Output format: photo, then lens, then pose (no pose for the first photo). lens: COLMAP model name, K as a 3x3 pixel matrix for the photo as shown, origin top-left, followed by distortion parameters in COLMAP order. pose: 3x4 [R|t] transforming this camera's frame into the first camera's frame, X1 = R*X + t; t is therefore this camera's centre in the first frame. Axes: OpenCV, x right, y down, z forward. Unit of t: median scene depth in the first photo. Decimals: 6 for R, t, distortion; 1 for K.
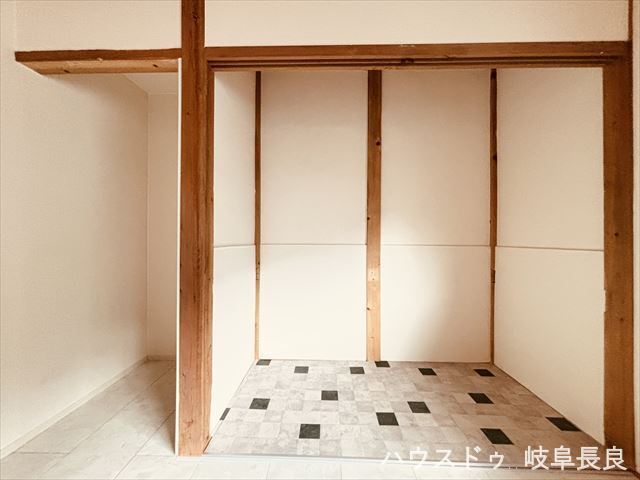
lens RADIAL K [[258.8, 0, 322.9], [0, 258.8, 239.2], [0, 0, 1]] dist [-0.002545, 0.000034]
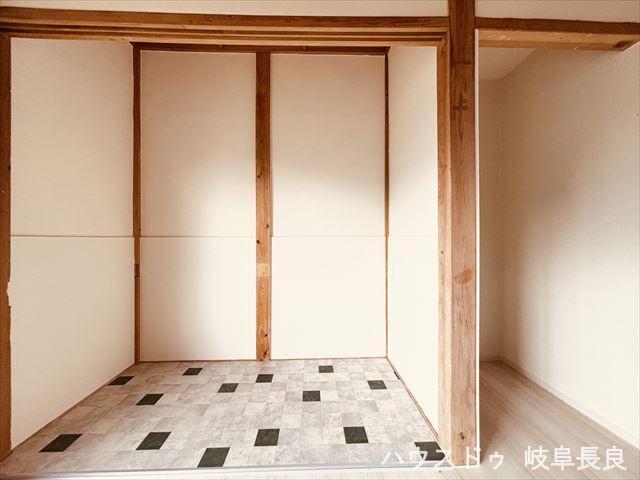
lens RADIAL K [[258.8, 0, 318.3], [0, 258.8, 236.0], [0, 0, 1]] dist [-0.002545, 0.000034]
pose [[-0.998929, -0.004683, -0.046035, 0.046687], [-0.004616, 0.999988, -0.001567, 0.022665], [0.046041, -0.001353, -0.998939, 1.895604]]
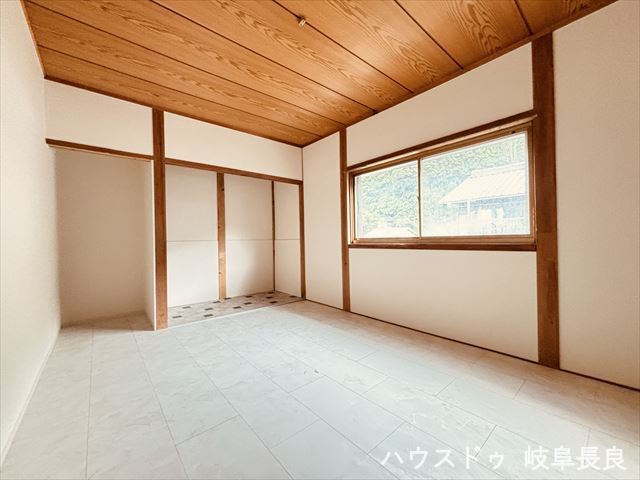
lens RADIAL K [[258.8, 0, 317.3], [0, 258.8, 238.6], [0, 0, 1]] dist [-0.002545, 0.000034]
pose [[0.757083, -0.016582, 0.653109, -0.680495], [0.019828, 0.999801, 0.002401, 0.022876], [-0.653018, 0.011132, 0.757261, -1.231191]]
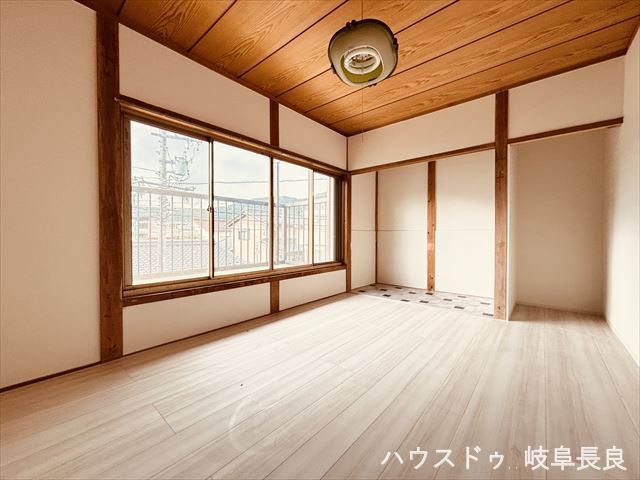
lens RADIAL K [[258.8, 0, 316.6], [0, 258.8, 237.1], [0, 0, 1]] dist [-0.002545, 0.000034]
pose [[-0.758568, -0.013671, 0.651451, -0.396305], [-0.002015, 0.999824, 0.018636, 0.039932], [-0.651591, 0.012824, -0.758462, 2.943909]]
